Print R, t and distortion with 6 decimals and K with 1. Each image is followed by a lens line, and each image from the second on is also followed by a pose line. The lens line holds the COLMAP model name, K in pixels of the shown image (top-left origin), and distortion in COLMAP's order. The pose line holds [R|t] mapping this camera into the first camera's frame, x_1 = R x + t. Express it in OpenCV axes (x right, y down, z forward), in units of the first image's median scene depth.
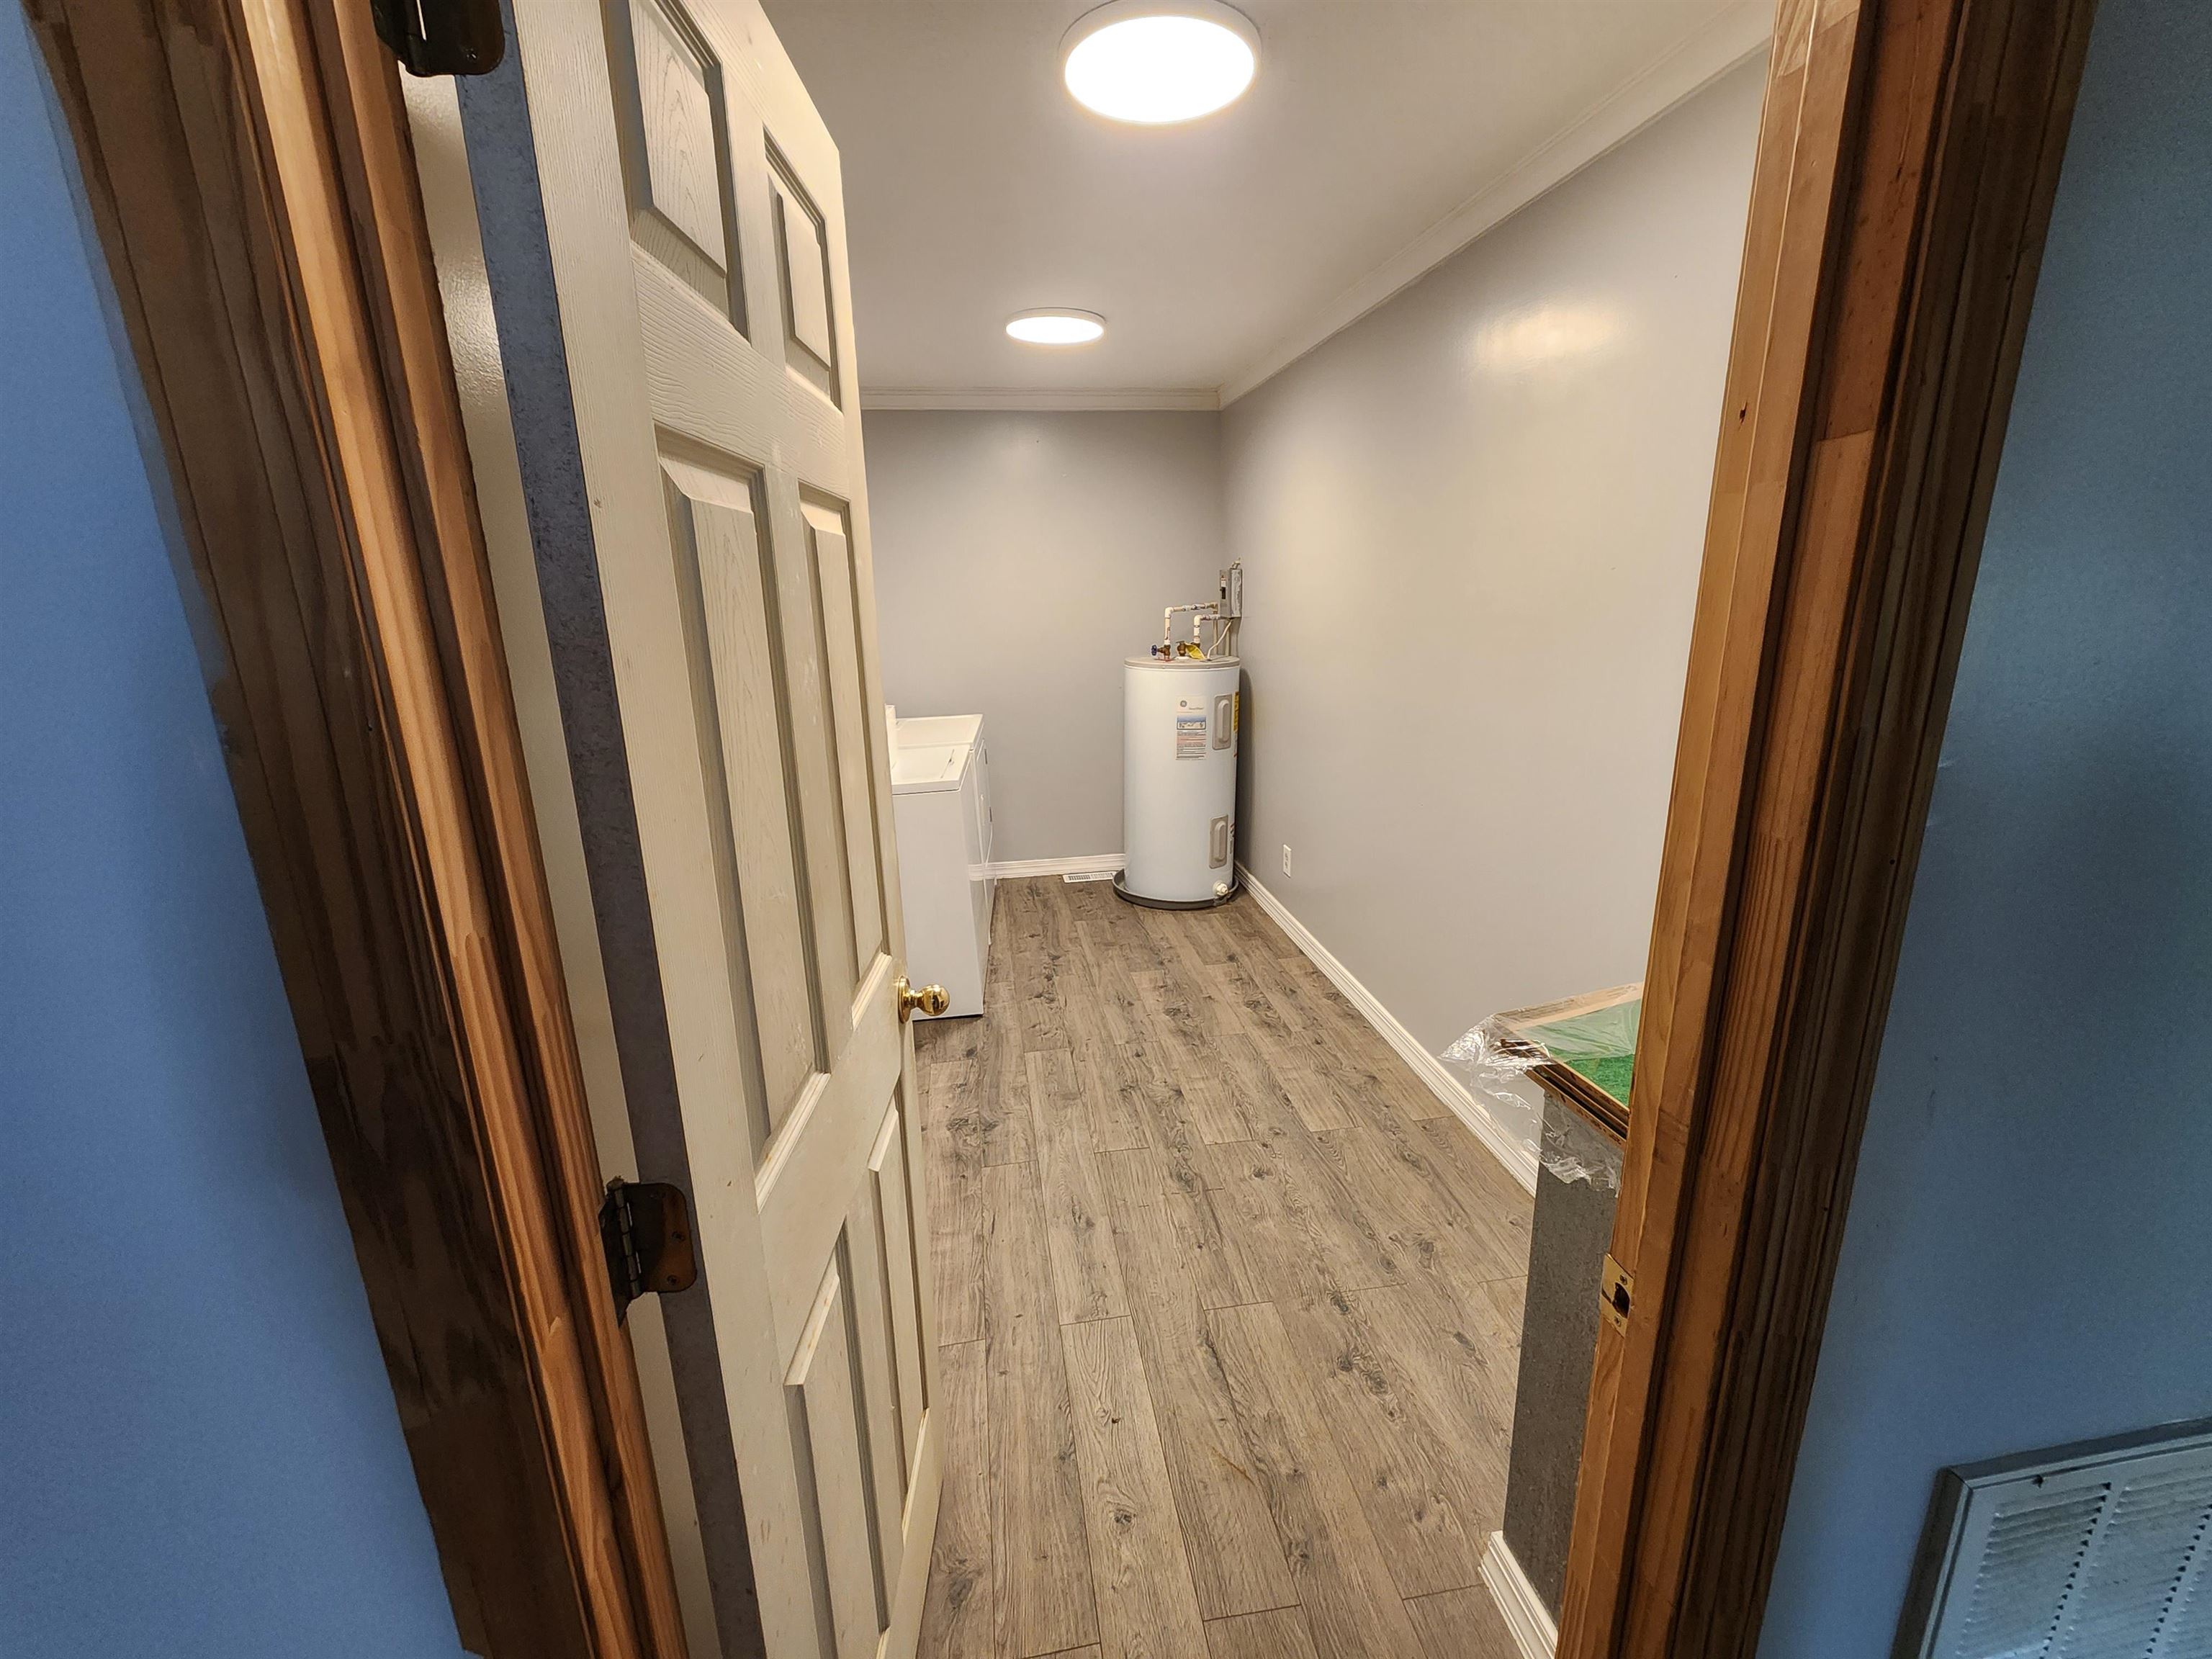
lens RADIAL K [[910.2, 0, 1105.4], [0, 910.2, 820.7], [0, 0, 1]] dist [0.003466, -0.000559]
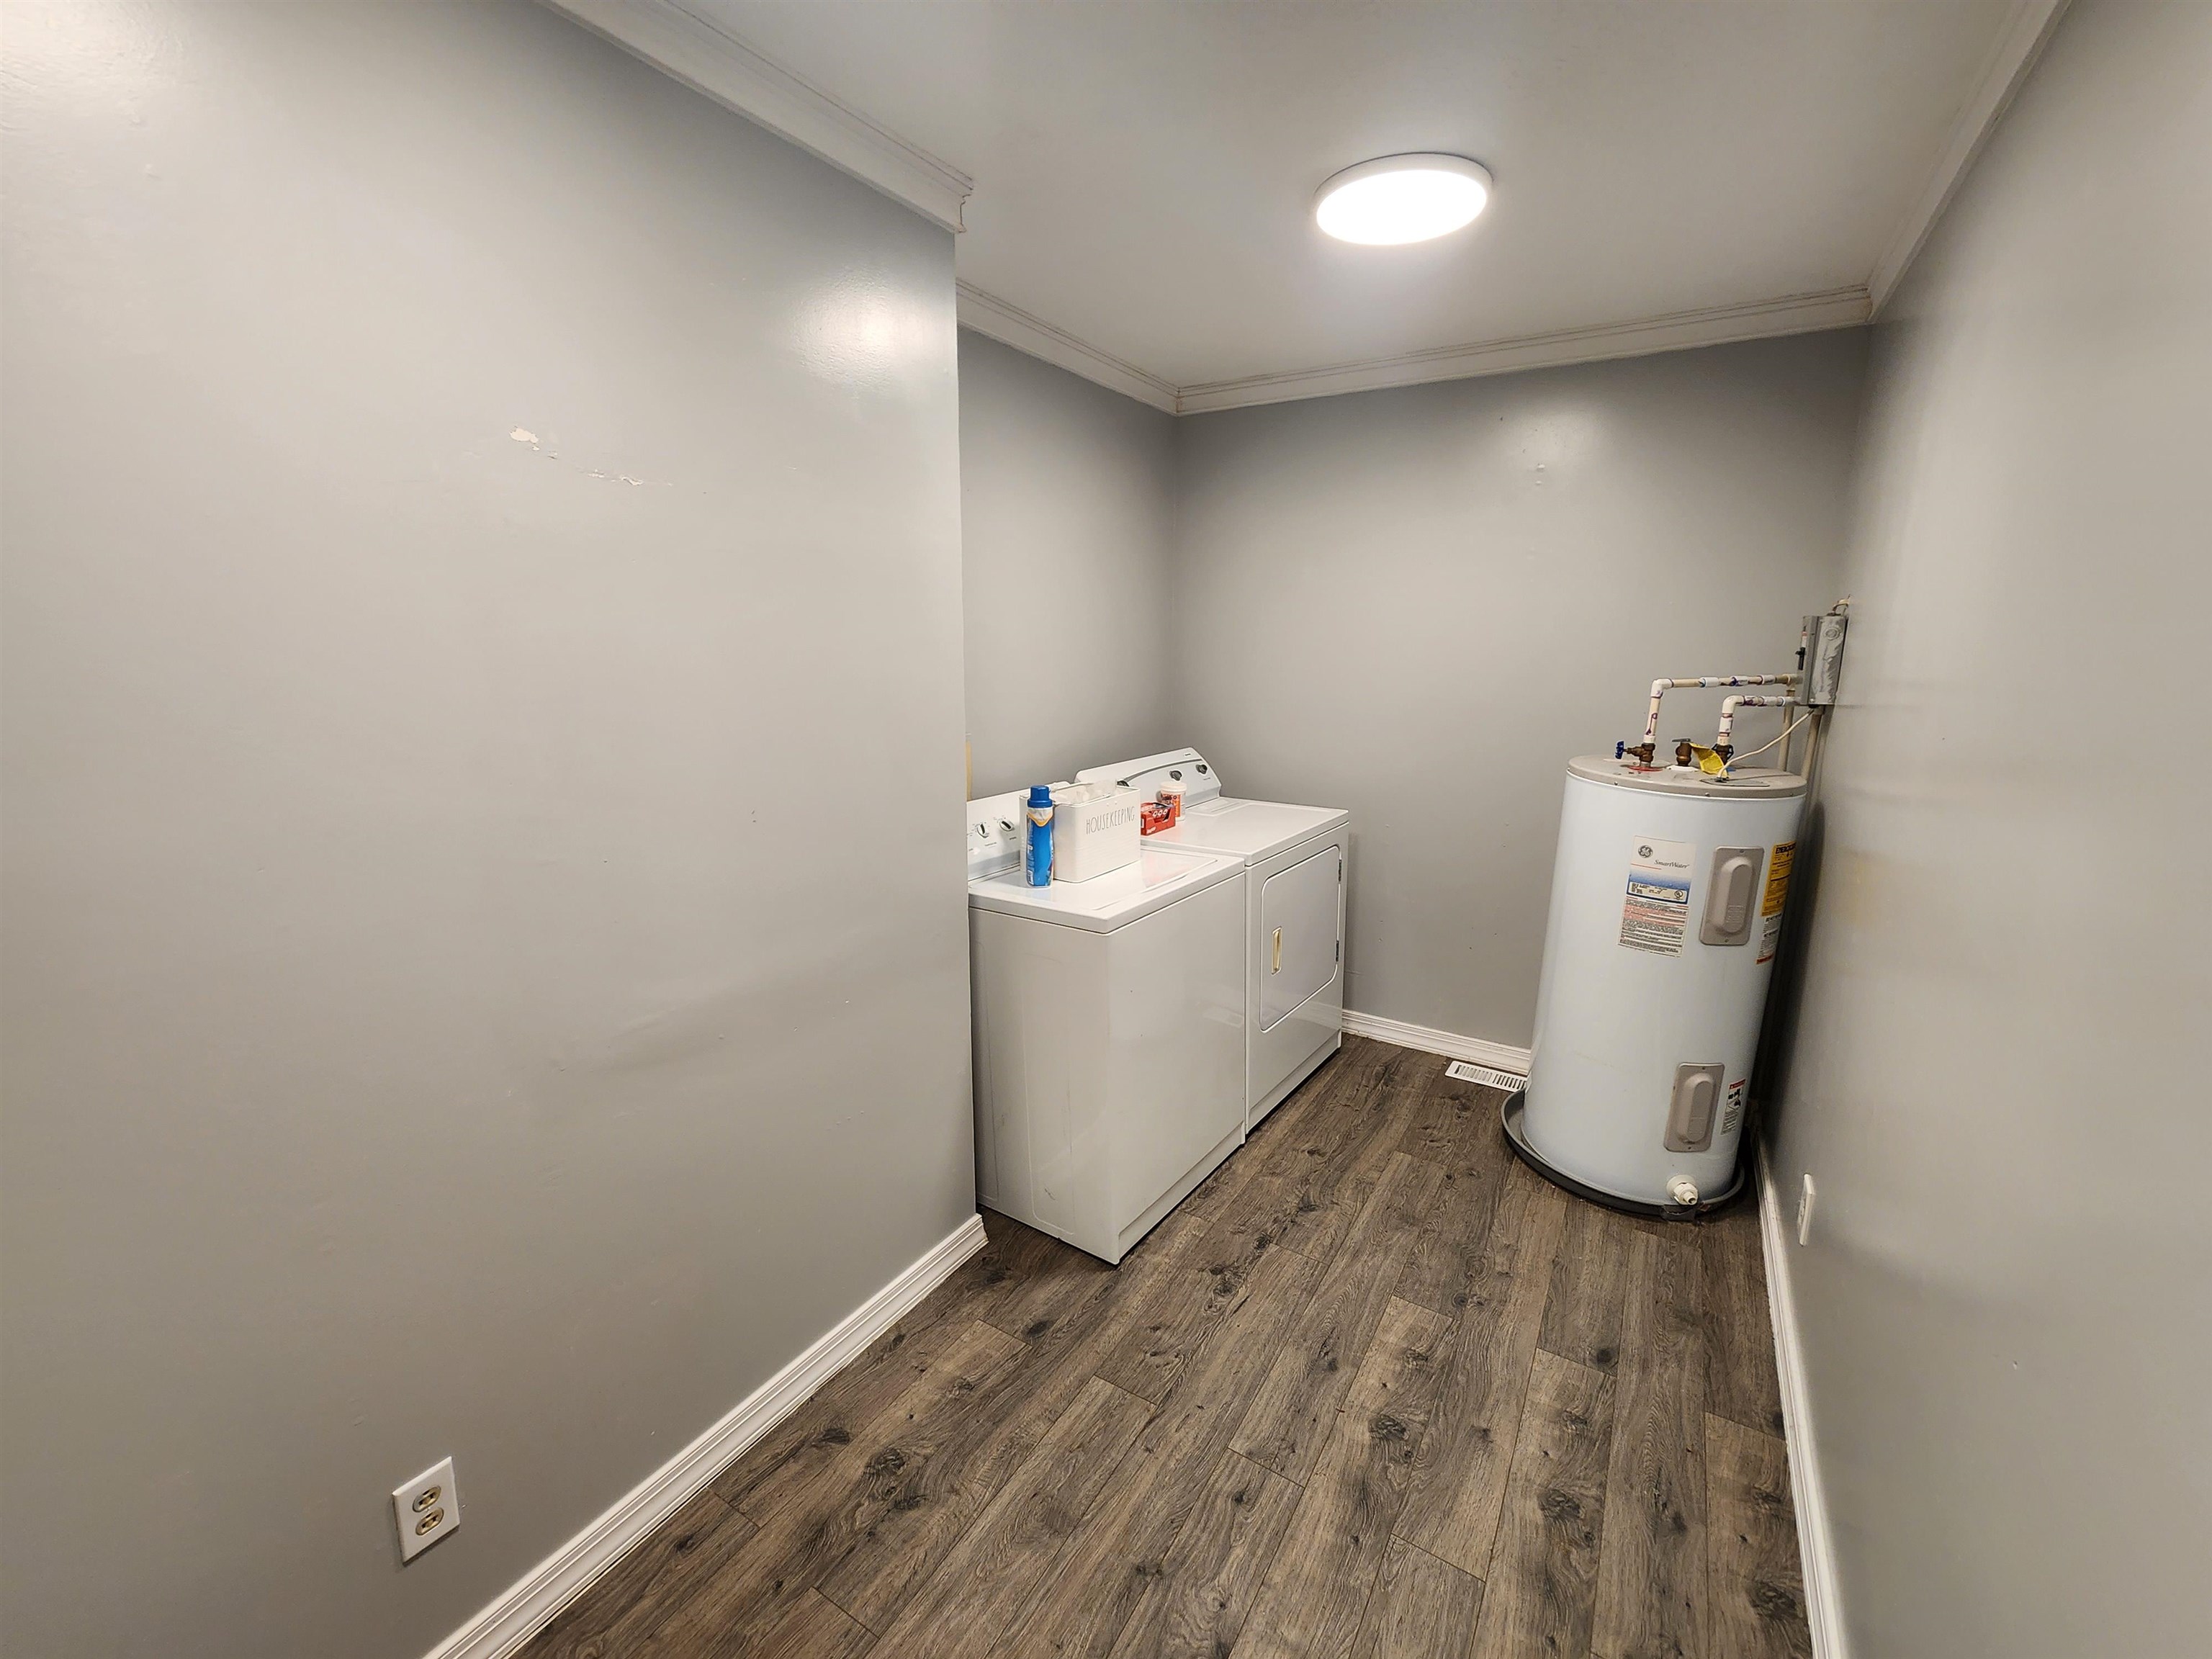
lens RADIAL K [[910.2, 0, 1105.3], [0, 910.2, 818.4], [0, 0, 1]] dist [0.003466, -0.000559]
pose [[0.757061, 0.159450, -0.633588, 0.185277], [-0.184554, 0.982459, 0.026728, -0.101850], [0.626736, 0.096697, 0.773208, 0.356451]]
